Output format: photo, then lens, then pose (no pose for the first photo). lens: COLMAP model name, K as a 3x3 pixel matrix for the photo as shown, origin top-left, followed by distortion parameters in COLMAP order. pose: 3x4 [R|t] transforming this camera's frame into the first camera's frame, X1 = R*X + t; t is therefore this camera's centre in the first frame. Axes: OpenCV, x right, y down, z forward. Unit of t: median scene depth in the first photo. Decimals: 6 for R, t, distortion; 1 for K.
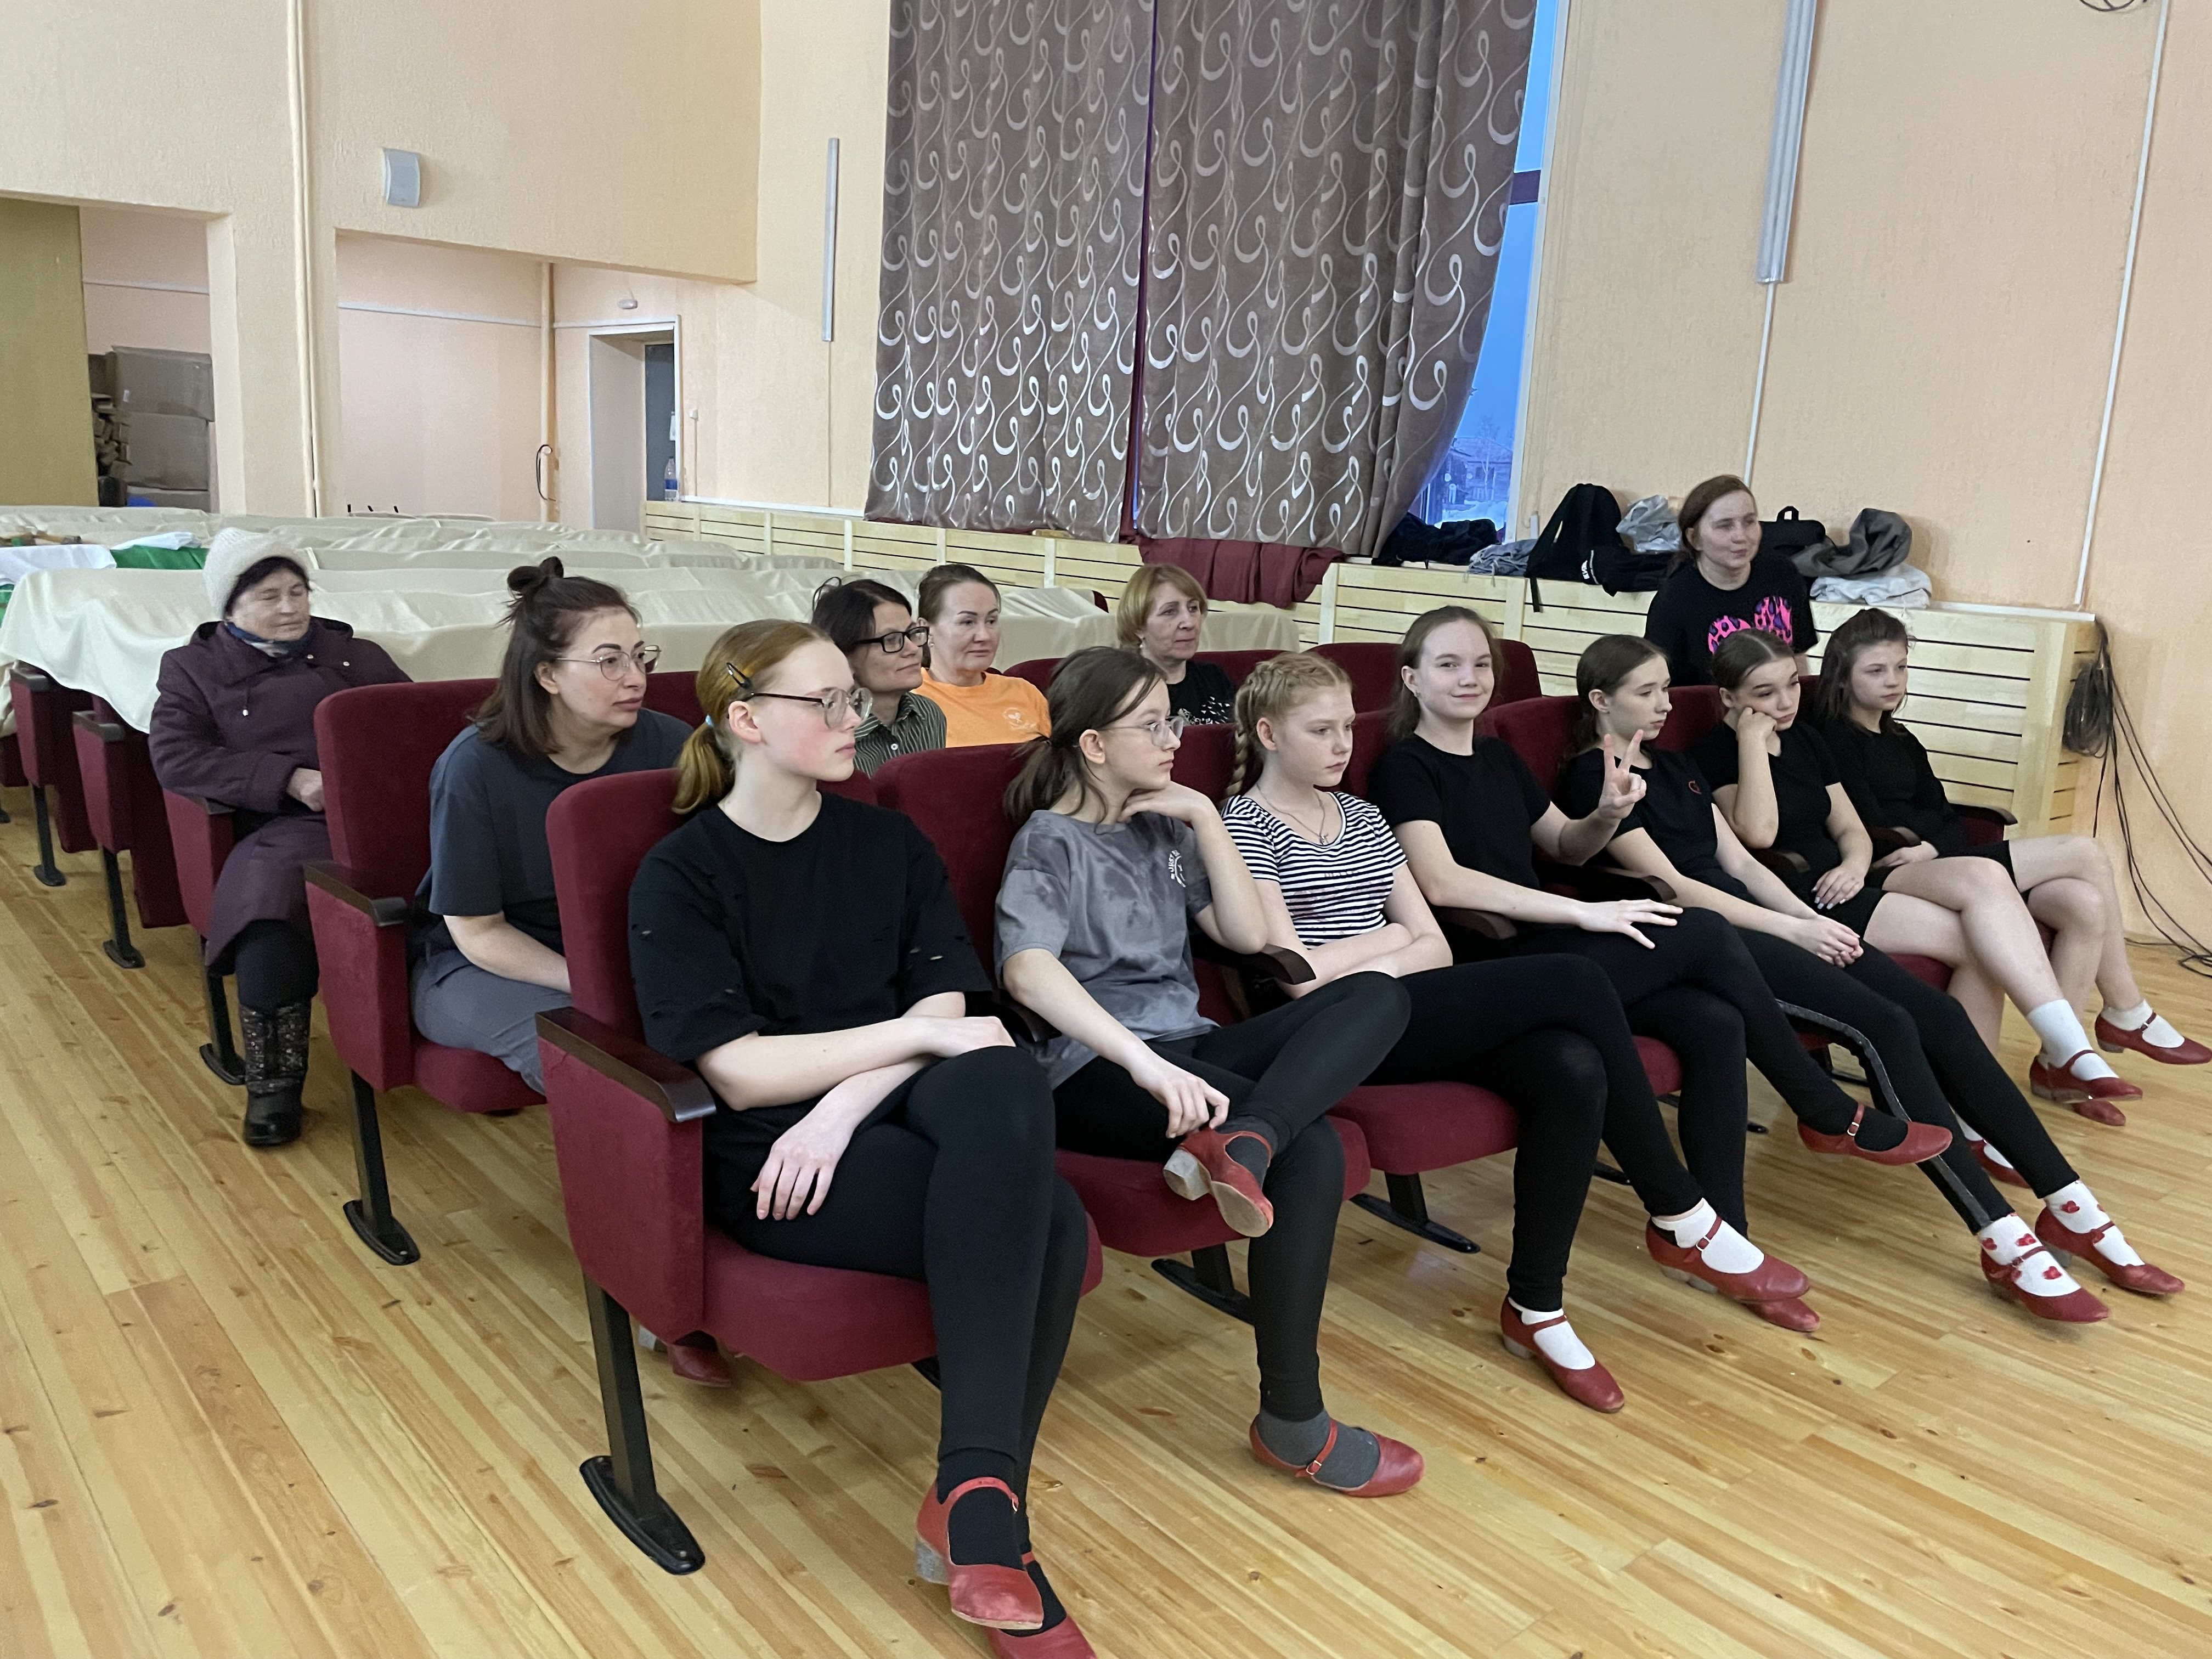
lens RADIAL K [[1704.5, 0, 1100.9], [0, 1704.5, 816.4], [0, 0, 1]] dist [0.056325, -0.091800]
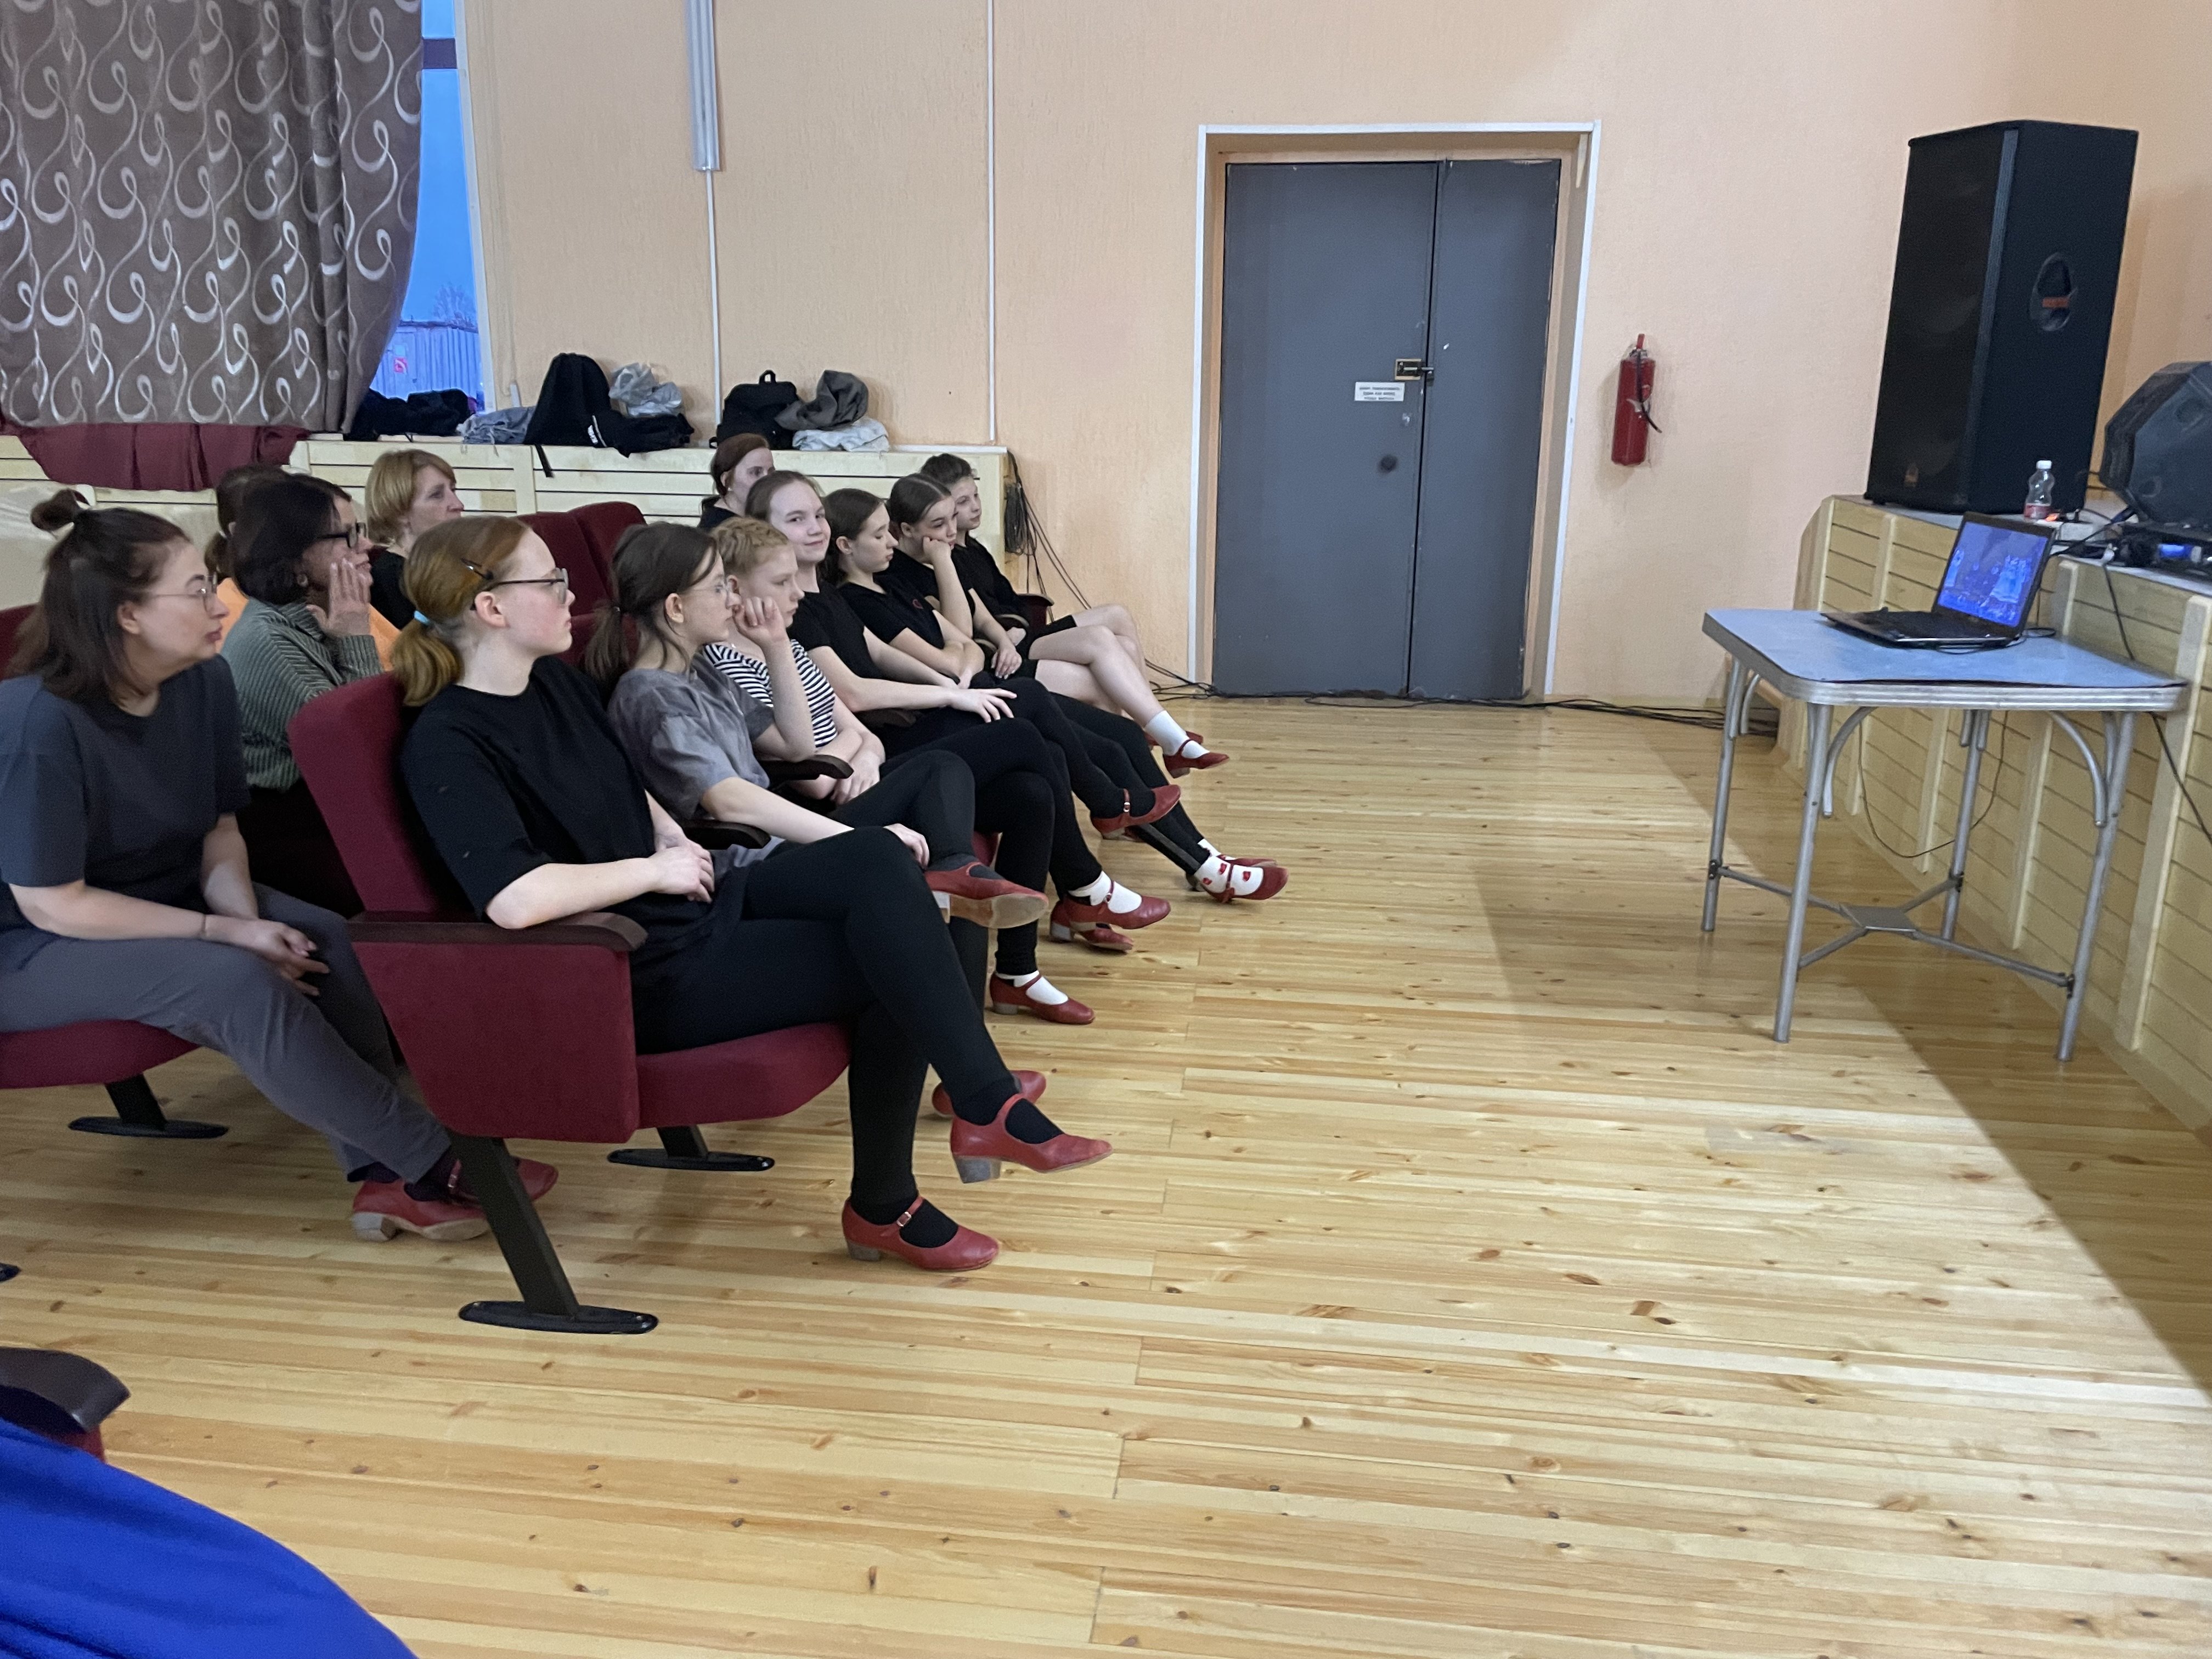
lens RADIAL K [[1669.9, 0, 1103.5], [0, 1669.9, 843.6], [0, 0, 1]] dist [0.074212, -0.103028]
pose [[0.737521, -0.218272, 0.639077, -0.242741], [0.151628, 0.975687, 0.158253, -0.010814], [-0.658082, -0.019813, 0.752686, -0.032359]]
